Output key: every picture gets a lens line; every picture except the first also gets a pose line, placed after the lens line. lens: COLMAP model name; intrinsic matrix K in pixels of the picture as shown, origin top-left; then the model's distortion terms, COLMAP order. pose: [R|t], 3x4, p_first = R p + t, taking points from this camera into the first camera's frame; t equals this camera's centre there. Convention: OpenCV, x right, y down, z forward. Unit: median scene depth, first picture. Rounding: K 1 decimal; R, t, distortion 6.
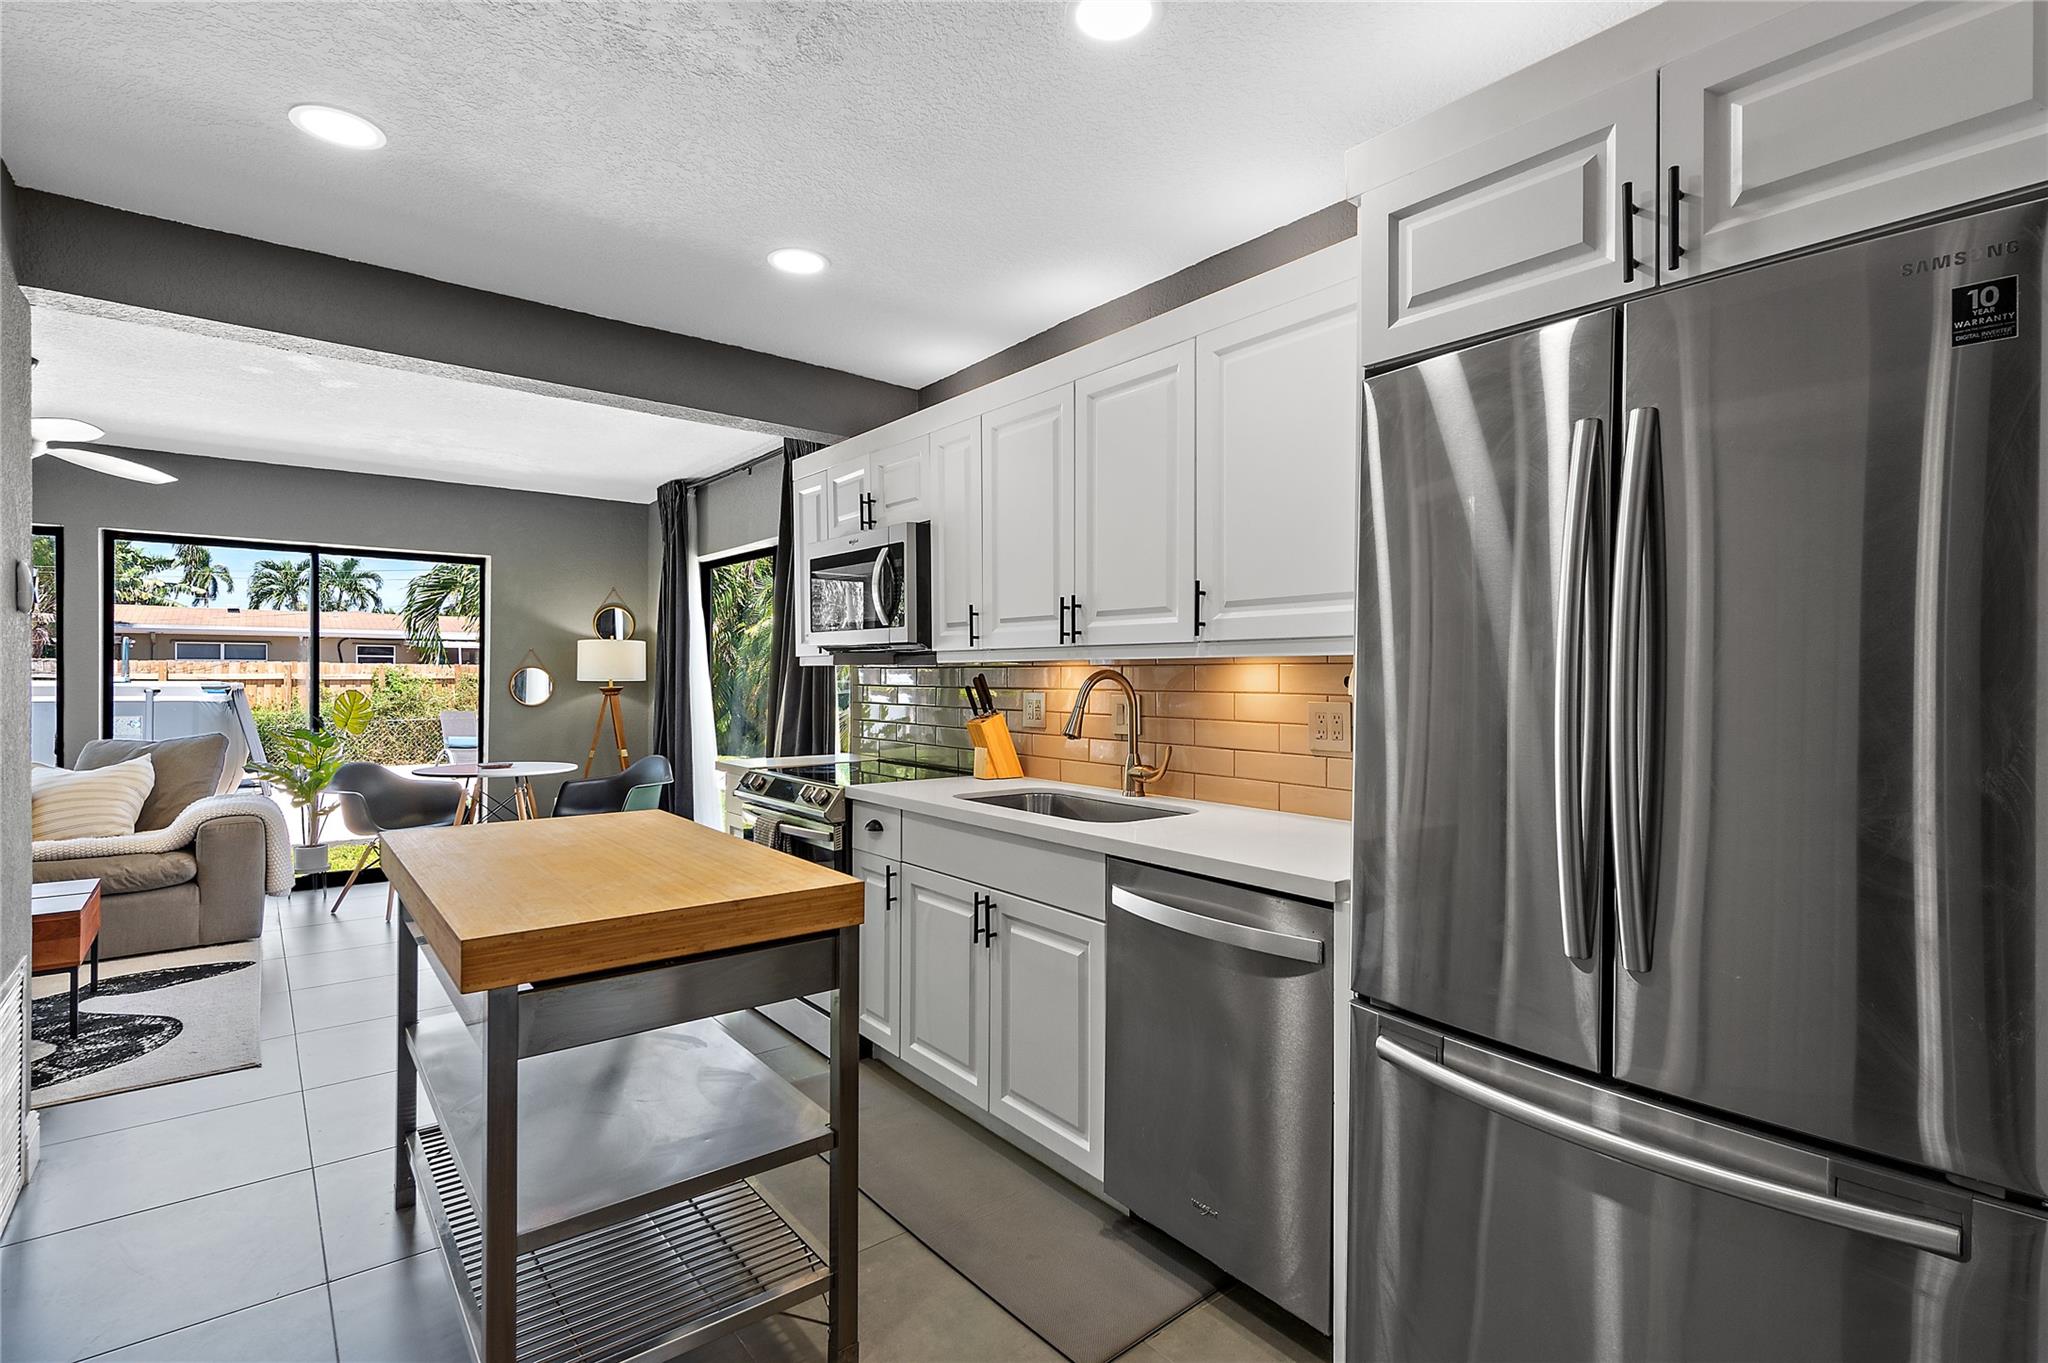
lens RADIAL K [[970.6, 0, 1024.2], [0, 970.6, 675.6], [0, 0, 1]] dist [0.003751, 0.000117]
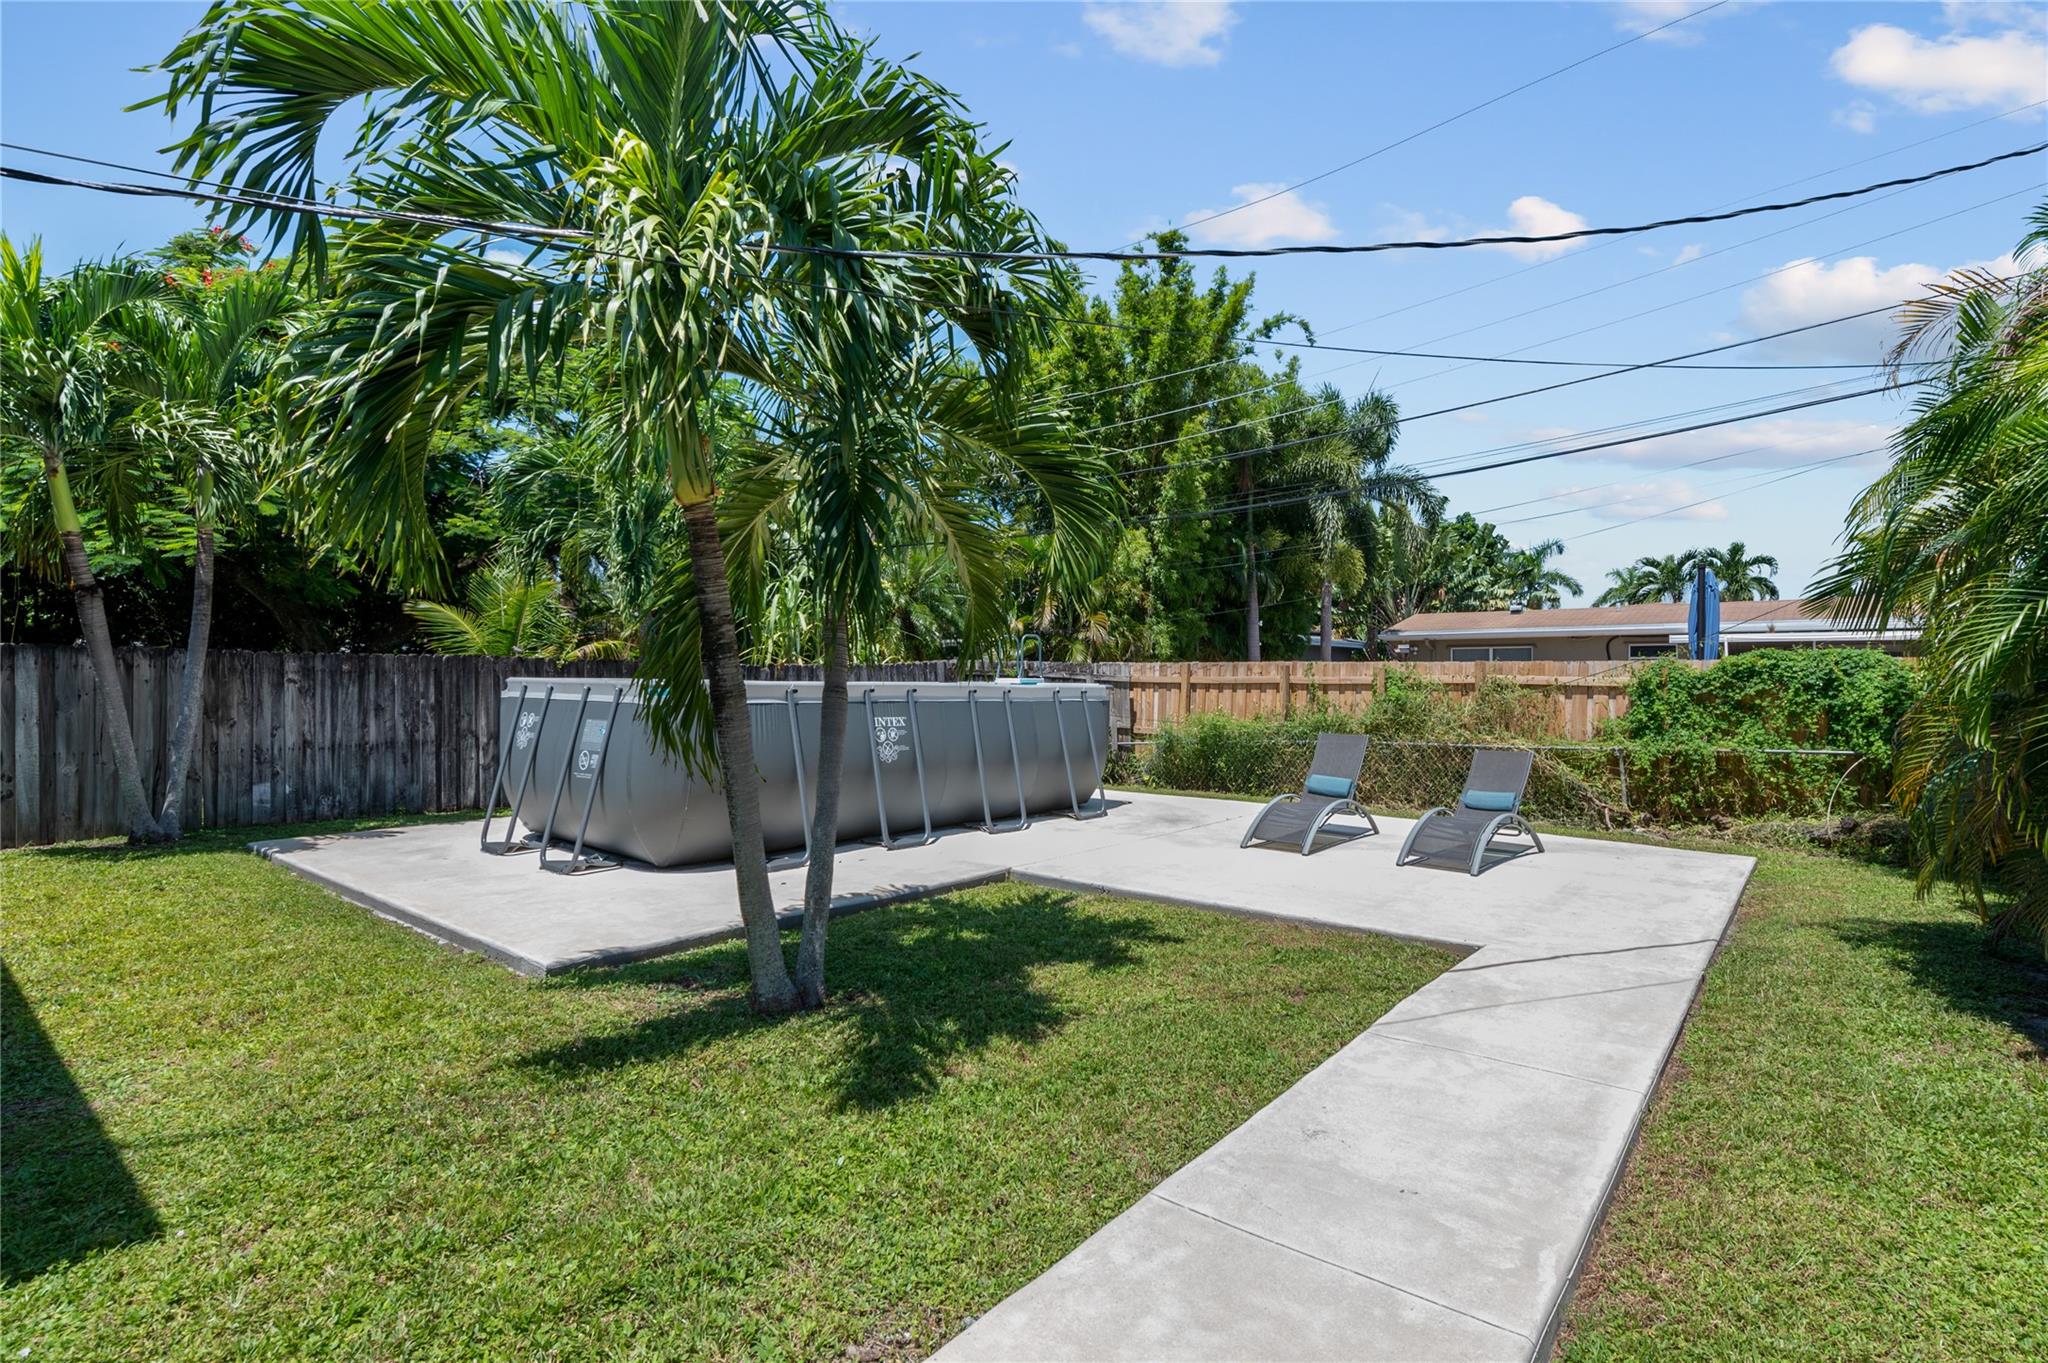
lens RADIAL K [[970.6, 0, 1024.2], [0, 970.6, 675.6], [0, 0, 1]] dist [0.003751, 0.000117]
pose [[0.209435, -0.006775, -0.977799, -0.064625], [-0.004249, 0.999960, -0.007839, 0.012140], [0.977813, 0.005797, 0.209398, 1.588765]]
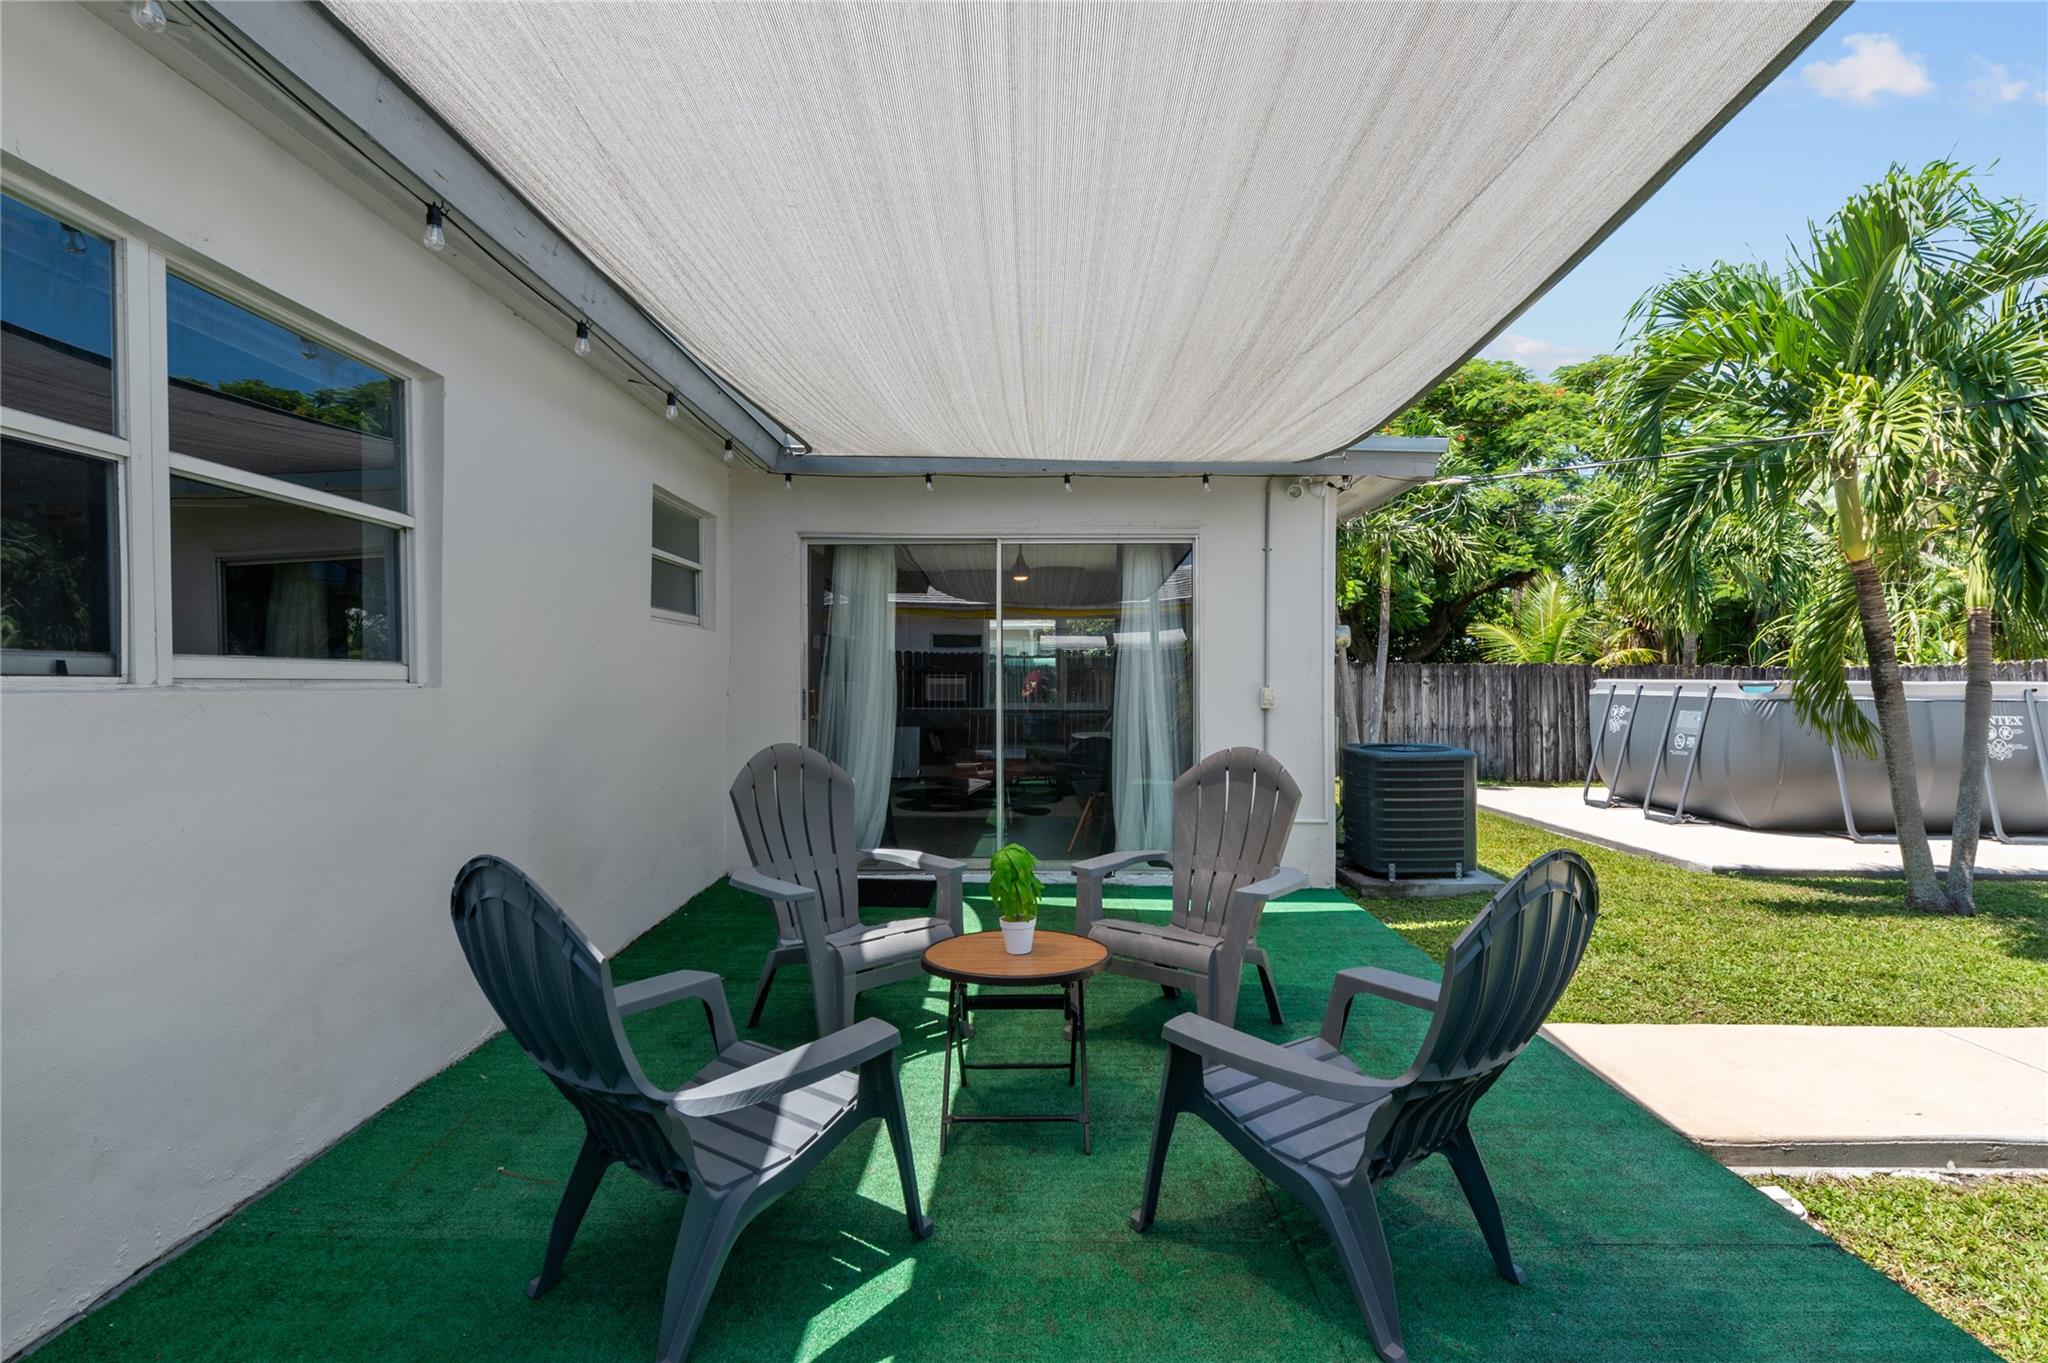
lens RADIAL K [[970.6, 0, 1024.2], [0, 970.6, 675.6], [0, 0, 1]] dist [0.003751, 0.000117]
pose [[-0.622143, -0.010719, -0.782831, 0.516794], [-0.005223, 0.999941, -0.009542, 0.022662], [0.782886, -0.001848, -0.622162, 1.466095]]
